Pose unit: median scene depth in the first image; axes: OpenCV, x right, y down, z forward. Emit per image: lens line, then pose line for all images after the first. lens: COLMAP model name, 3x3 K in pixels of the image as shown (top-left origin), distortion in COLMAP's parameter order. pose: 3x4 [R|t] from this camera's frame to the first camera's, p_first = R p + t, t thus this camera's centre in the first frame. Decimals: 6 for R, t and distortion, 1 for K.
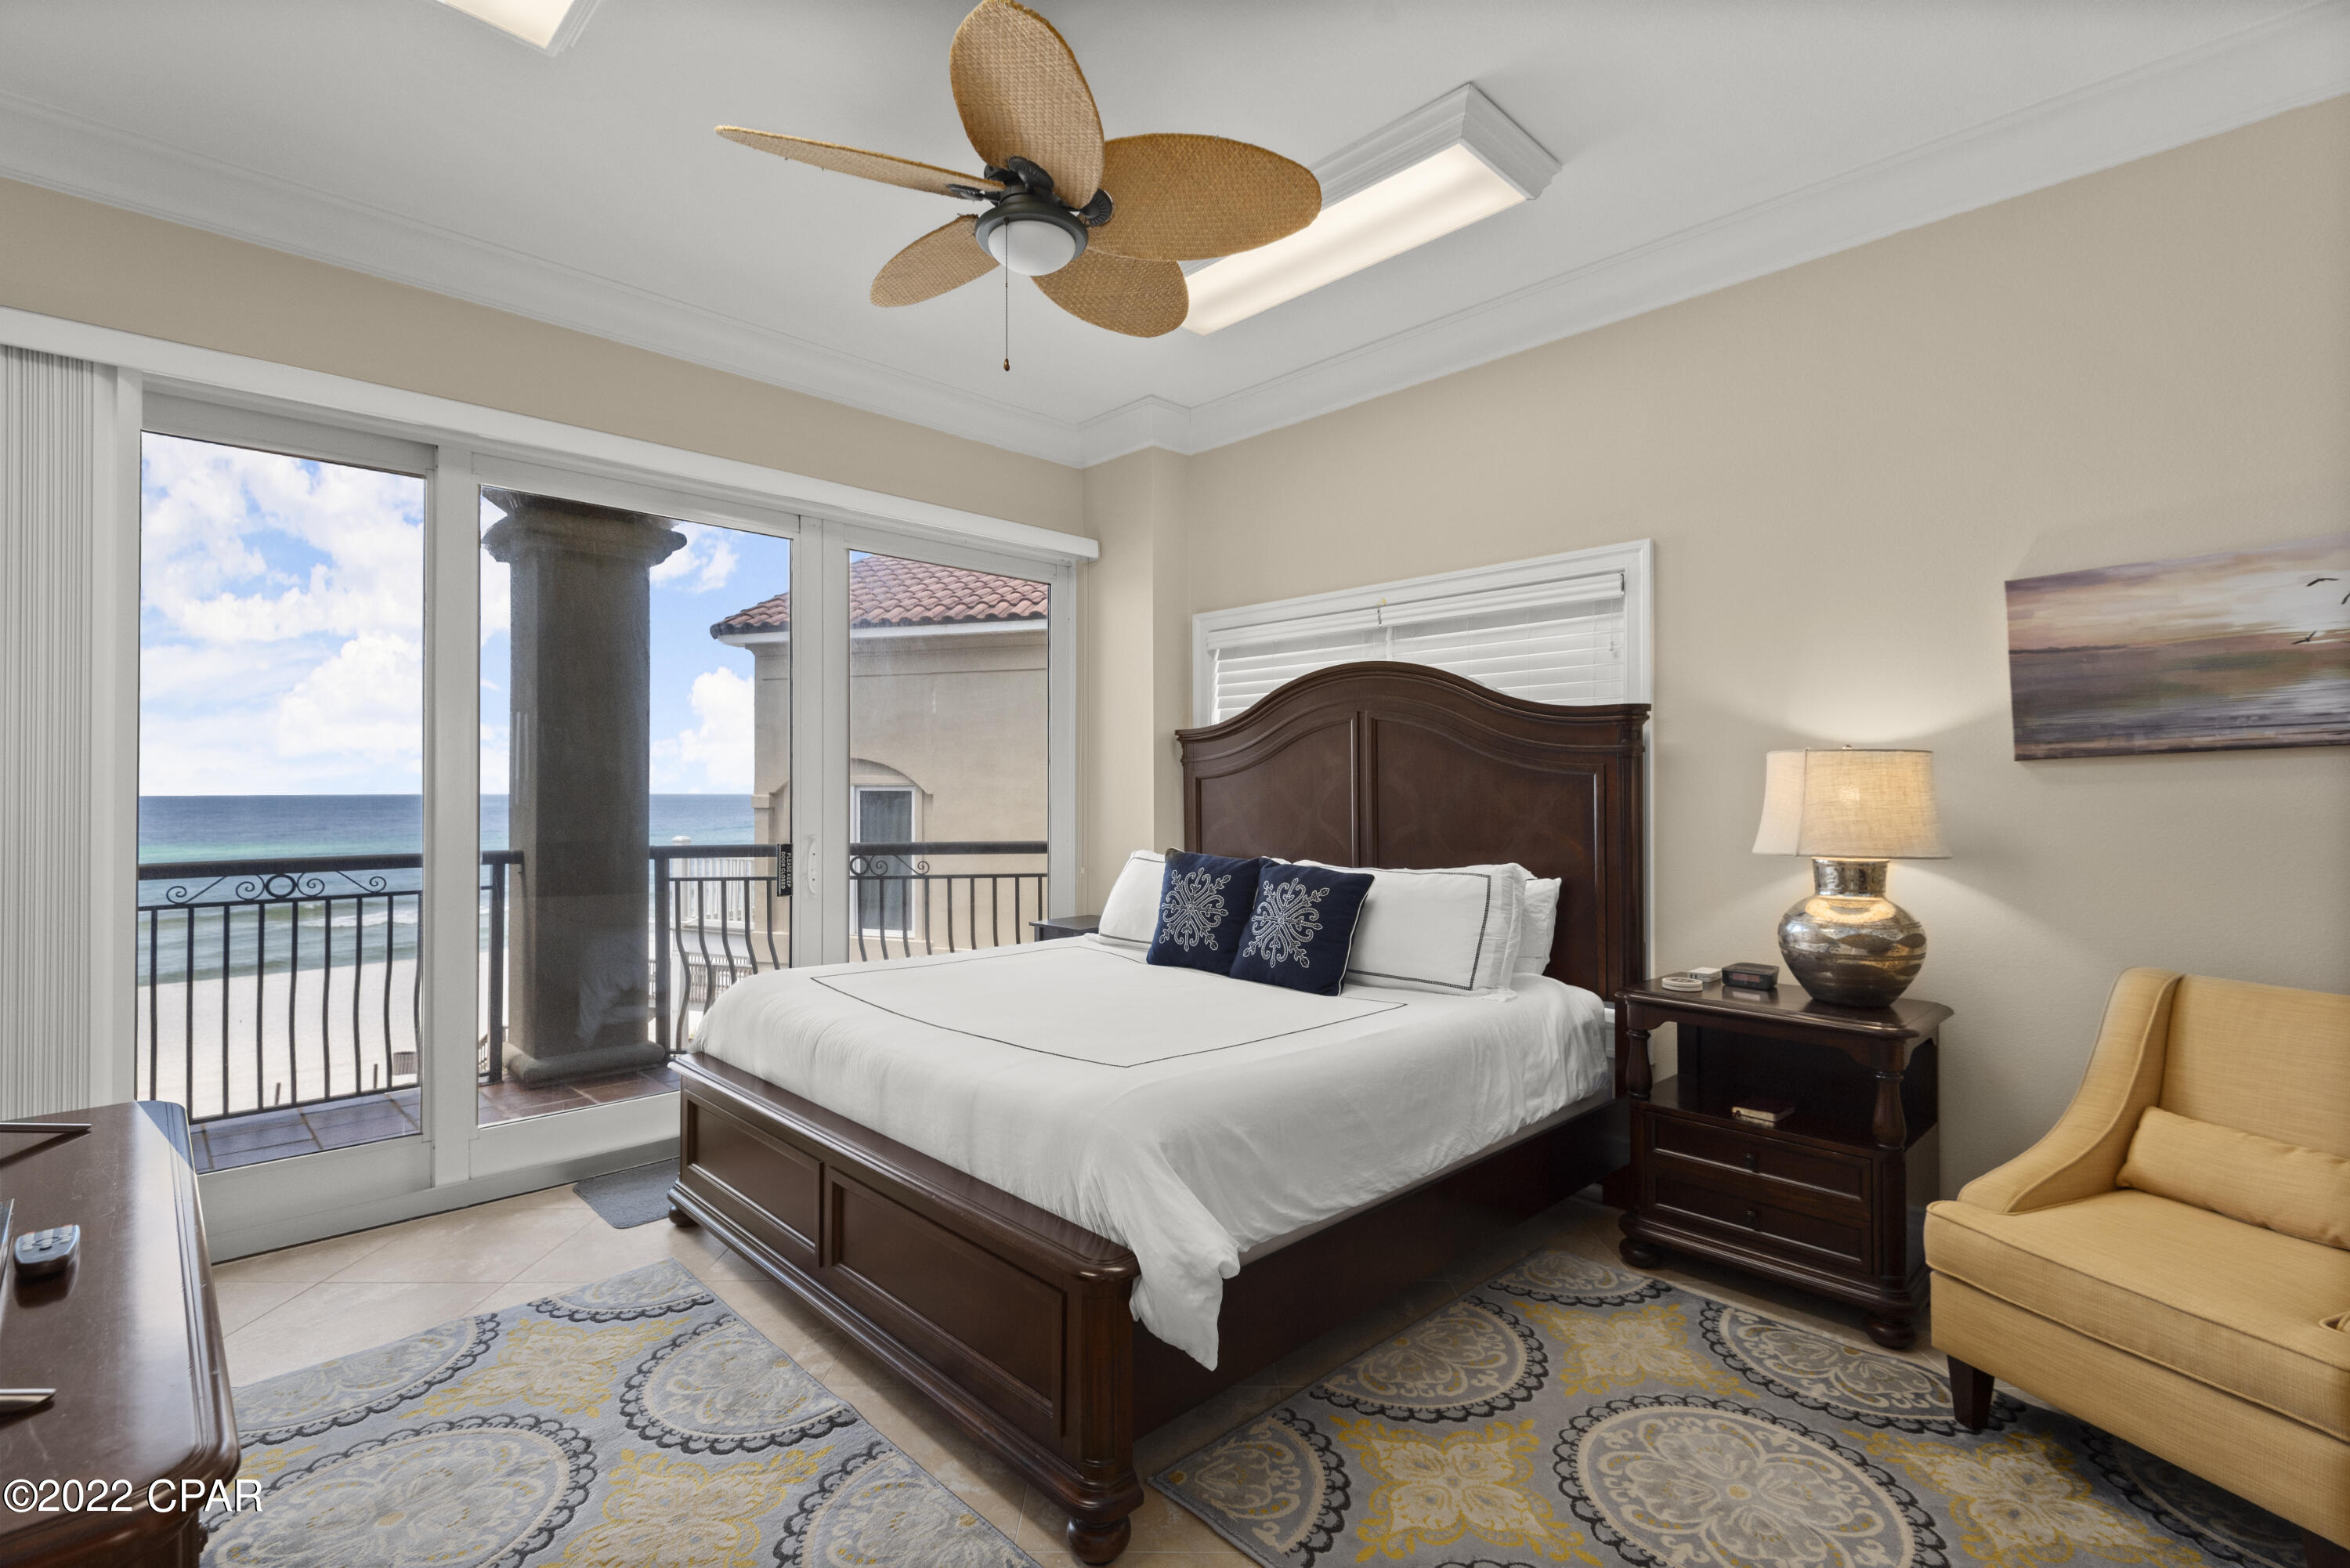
lens RADIAL K [[1069.3, 0, 1175.0], [0, 1069.3, 784.0], [0, 0, 1]] dist [0.022347, -0.014980]
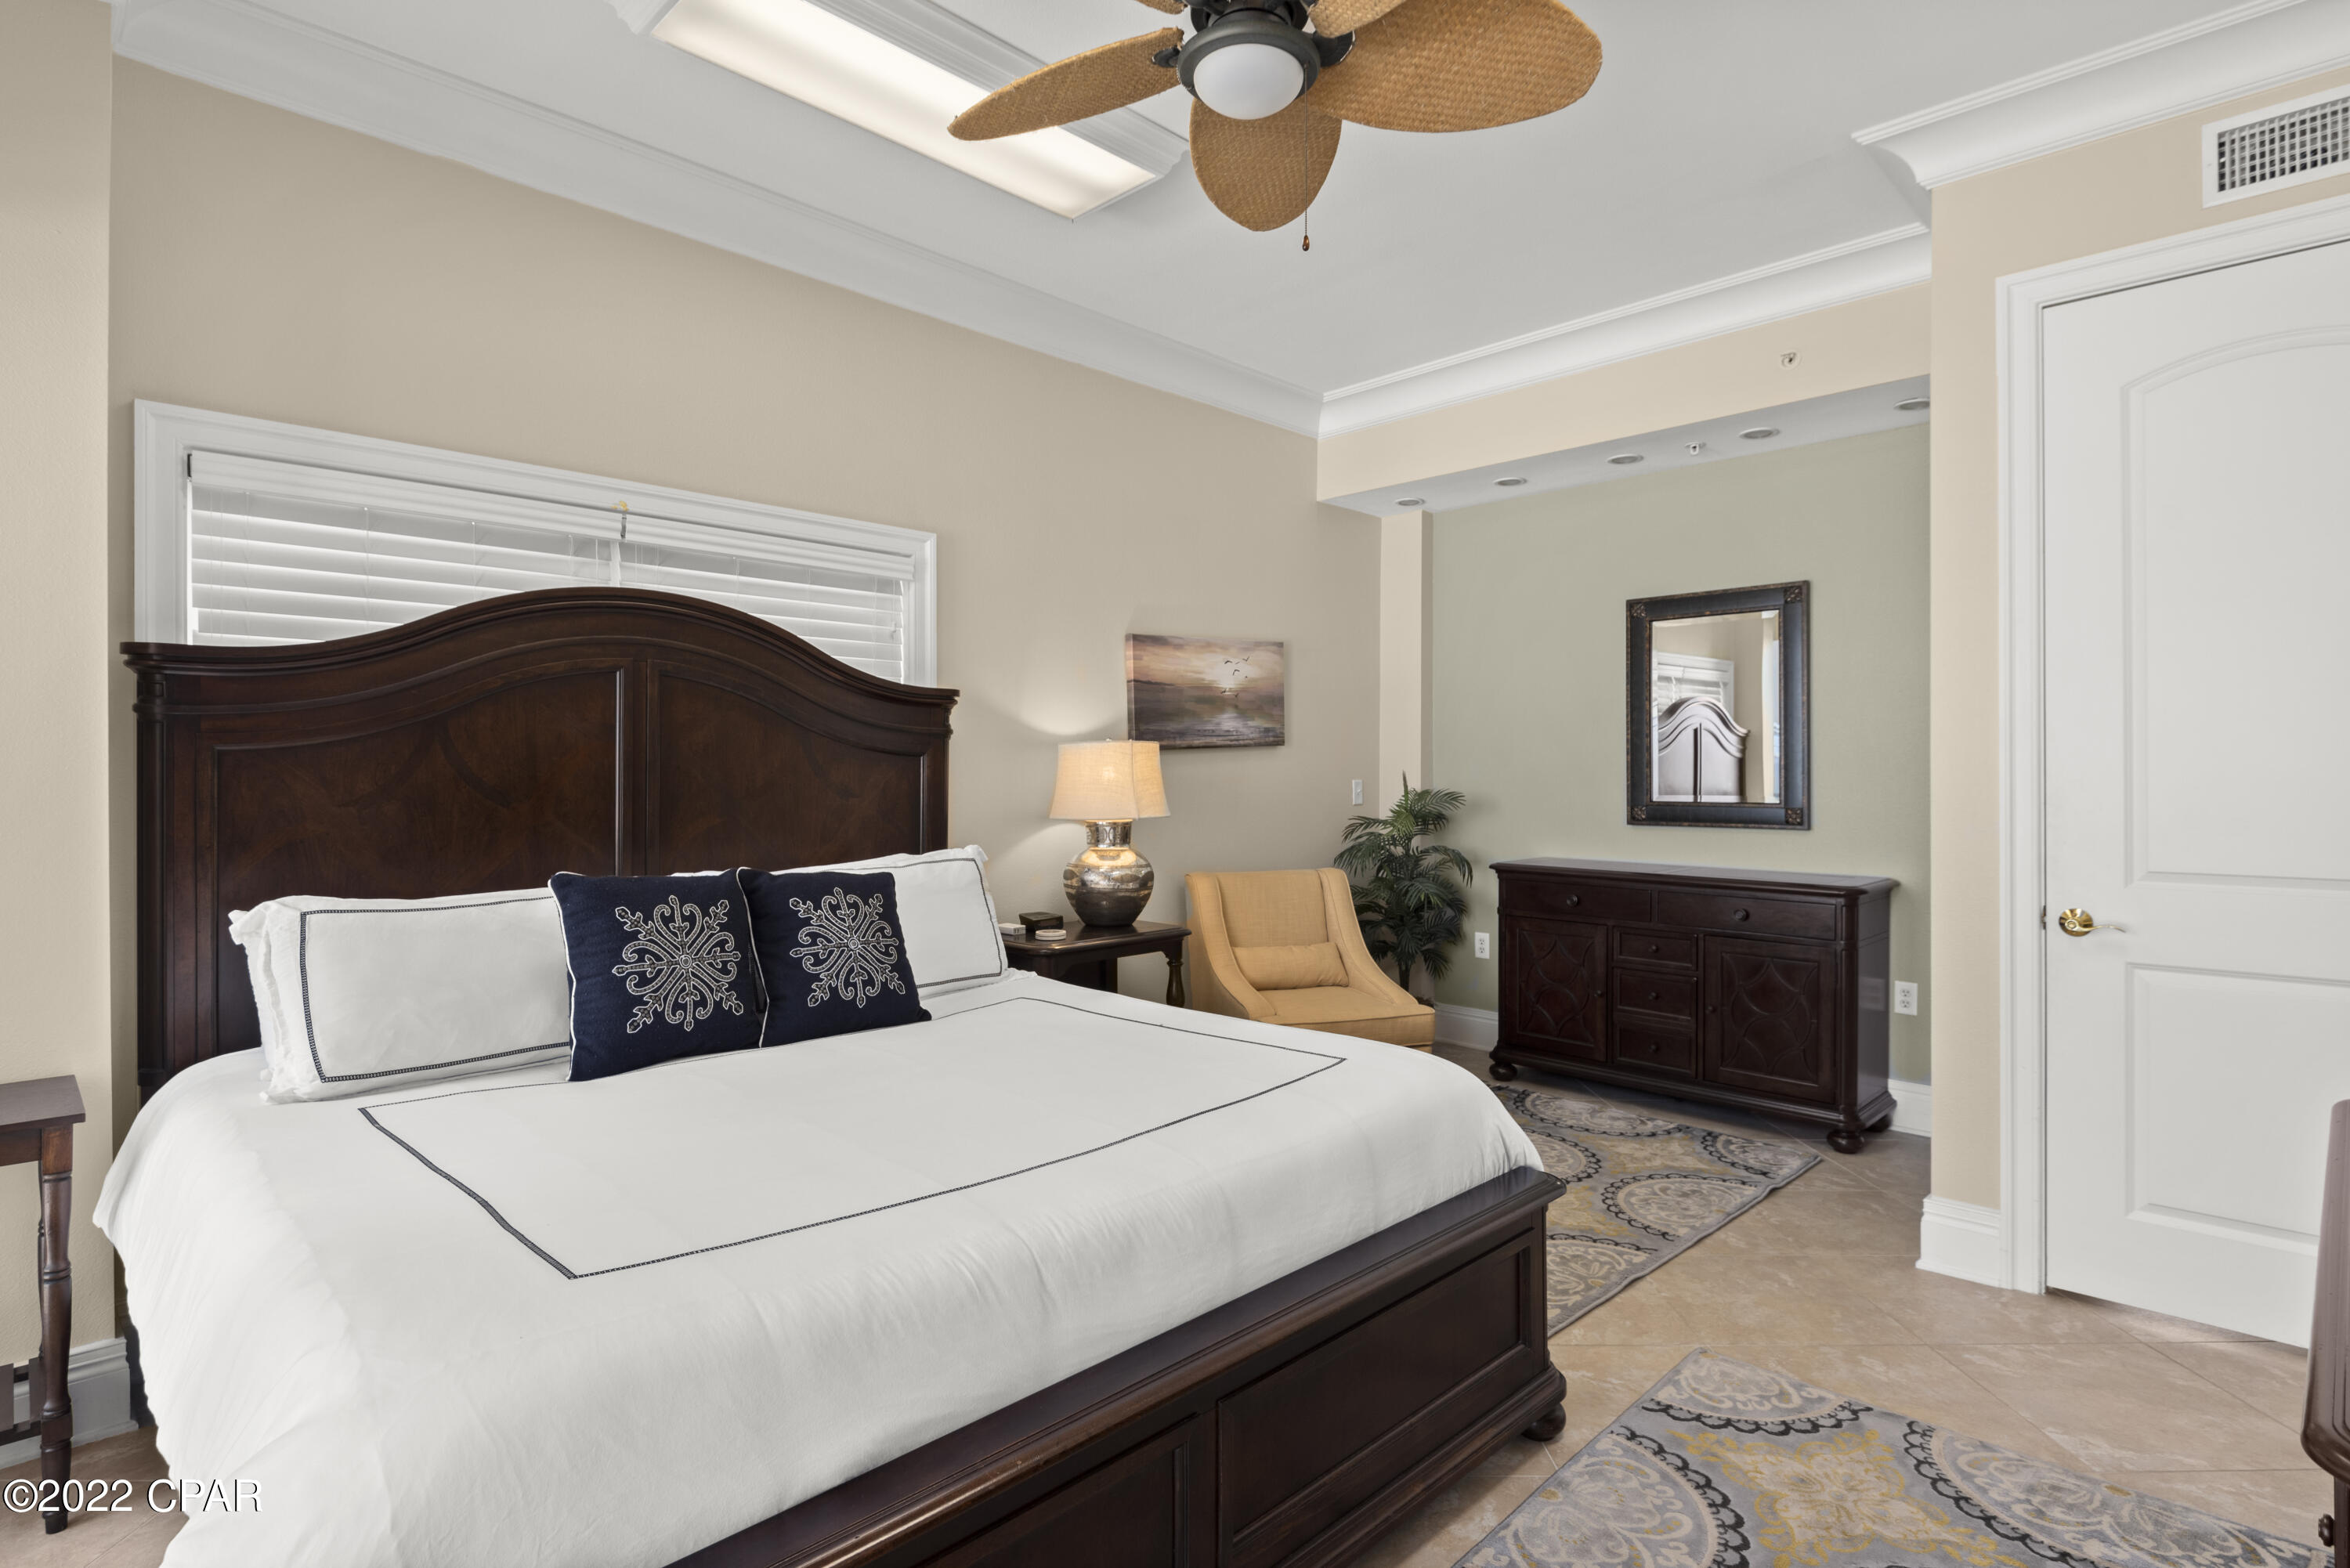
lens RADIAL K [[1202.9, 0, 1172.7], [0, 1202.9, 777.4], [0, 0, 1]] dist [0.038834, -0.043771]
pose [[-0.032047, -0.007309, 0.999460, -0.921046], [-0.005570, 0.999959, 0.007134, 0.003169], [-0.999471, -0.005338, -0.032086, 0.976299]]
